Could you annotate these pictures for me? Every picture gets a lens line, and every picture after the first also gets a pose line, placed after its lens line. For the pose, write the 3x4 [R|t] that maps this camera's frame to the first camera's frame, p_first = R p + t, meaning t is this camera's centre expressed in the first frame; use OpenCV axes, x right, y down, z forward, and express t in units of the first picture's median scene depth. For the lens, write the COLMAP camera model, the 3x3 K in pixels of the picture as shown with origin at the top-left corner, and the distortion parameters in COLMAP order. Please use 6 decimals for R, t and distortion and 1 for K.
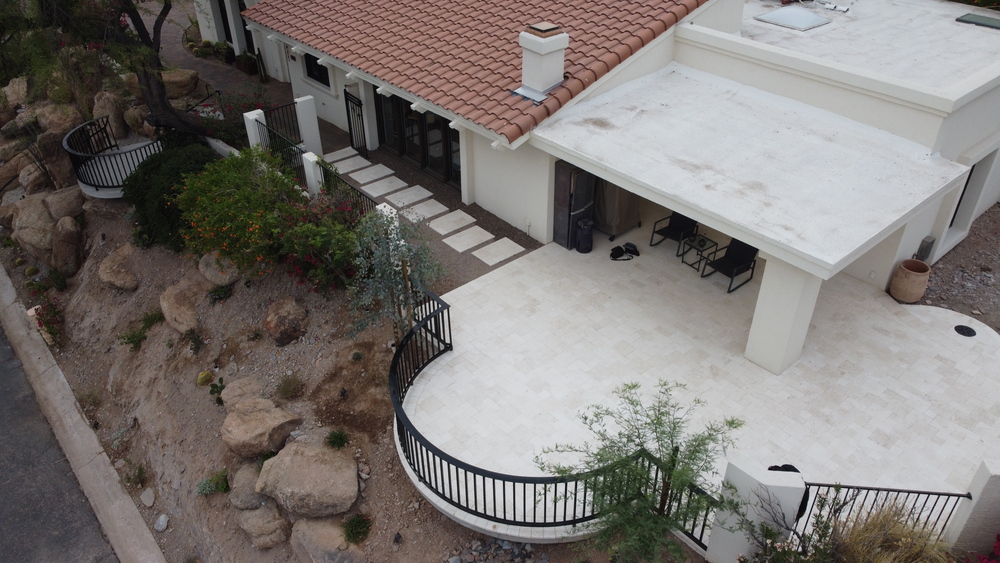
lens RADIAL K [[753.1, 0, 501.0], [0, 753.1, 281.3], [0, 0, 1]] dist [0.016204, -0.014770]
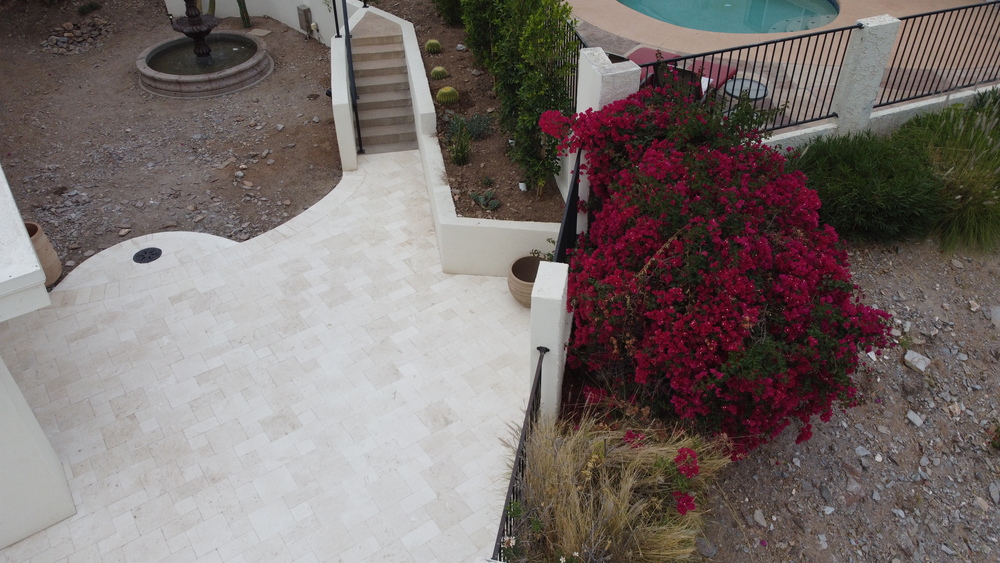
lens RADIAL K [[753.1, 0, 500.8], [0, 753.1, 283.9], [0, 0, 1]] dist [0.016204, -0.014770]
pose [[0.091322, -0.594641, 0.798788, 0.078445], [0.571026, 0.688431, 0.447205, -0.041147], [-0.815837, 0.415289, 0.402424, 0.476924]]
